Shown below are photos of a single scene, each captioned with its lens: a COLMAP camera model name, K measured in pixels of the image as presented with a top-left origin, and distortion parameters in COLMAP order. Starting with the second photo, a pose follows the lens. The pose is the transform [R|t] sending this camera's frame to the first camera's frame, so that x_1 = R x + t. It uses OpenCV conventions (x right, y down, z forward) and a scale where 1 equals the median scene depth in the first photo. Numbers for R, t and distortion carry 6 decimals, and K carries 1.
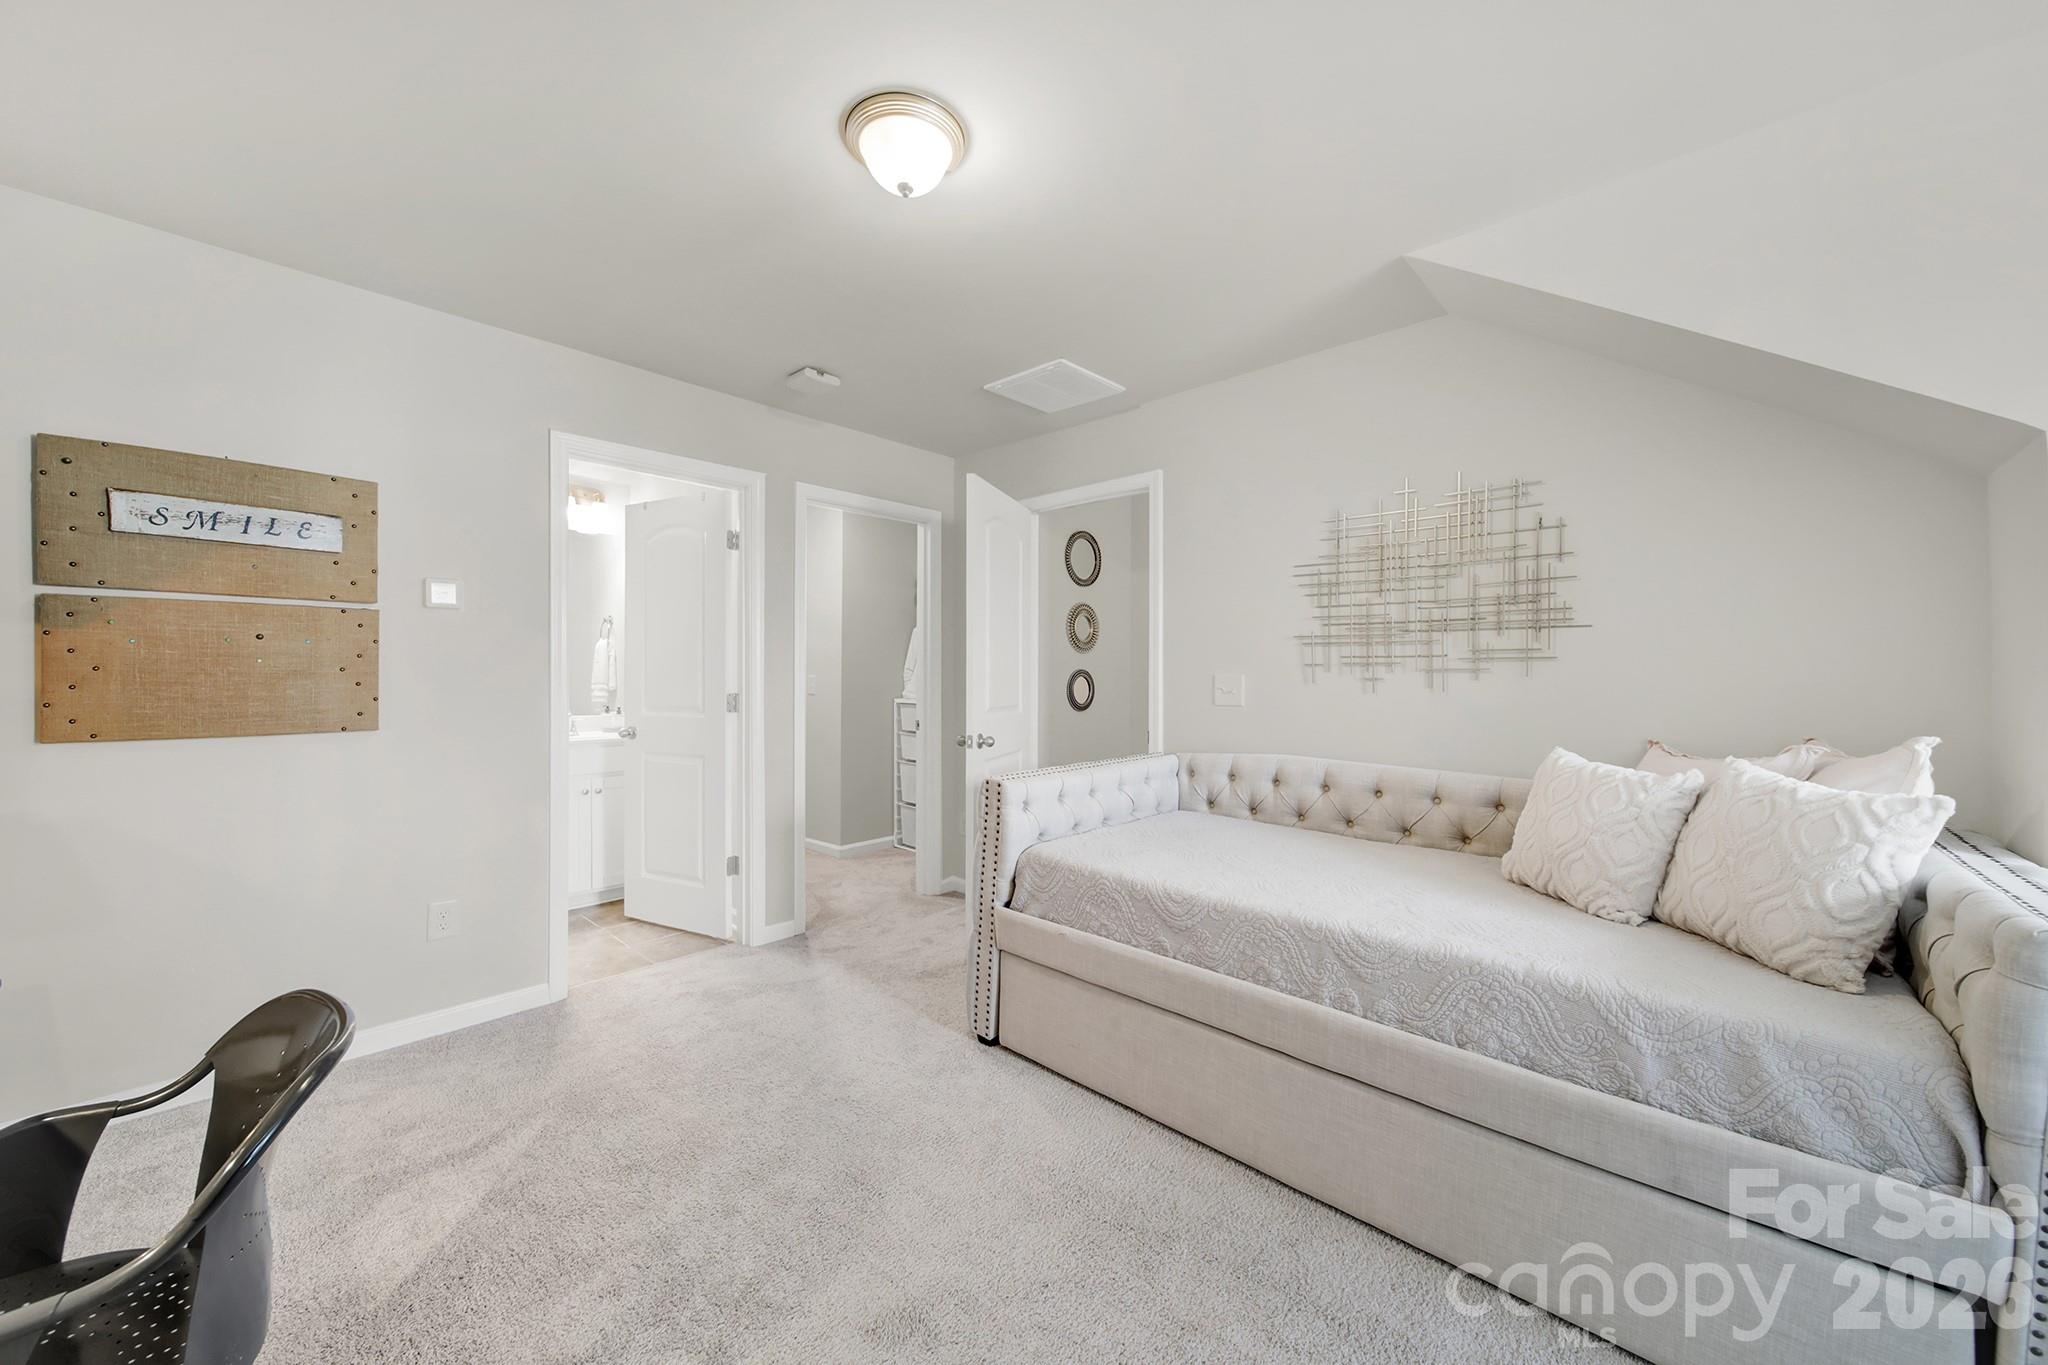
lens RADIAL K [[728.6, 0, 1018.0], [0, 728.6, 679.3], [0, 0, 1]] dist [-0.006524, -0.000469]
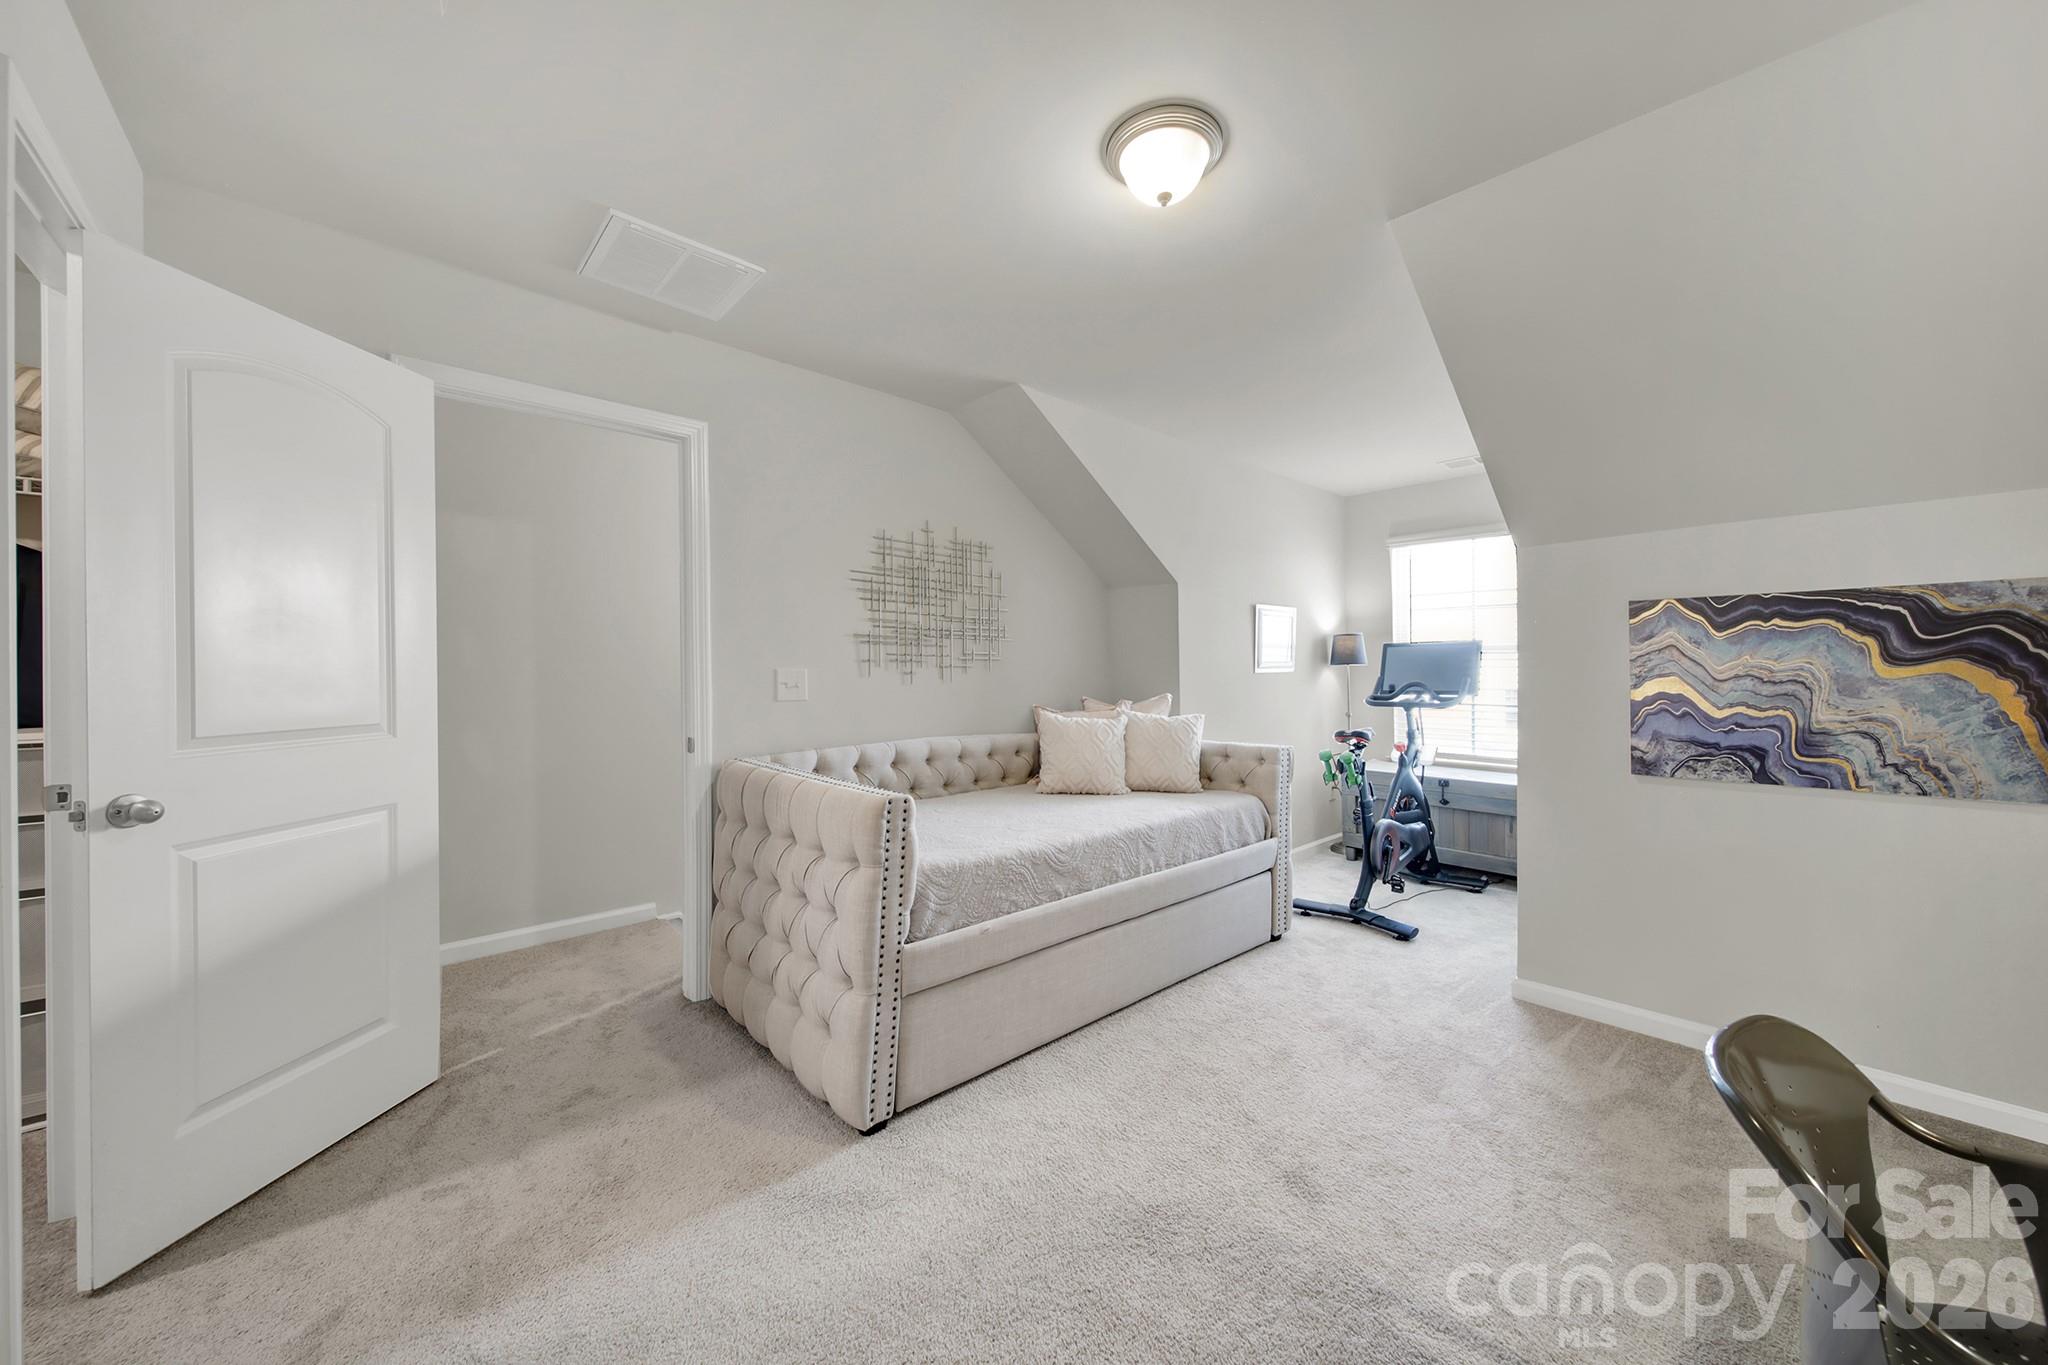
lens RADIAL K [[728.6, 0, 1014.8], [0, 728.6, 680.9], [0, 0, 1]] dist [-0.006524, -0.000469]
pose [[0.085388, -0.012675, 0.996267, -0.834884], [0.001774, 0.999919, 0.012569, -0.002530], [-0.996346, 0.000694, 0.085404, 0.794100]]
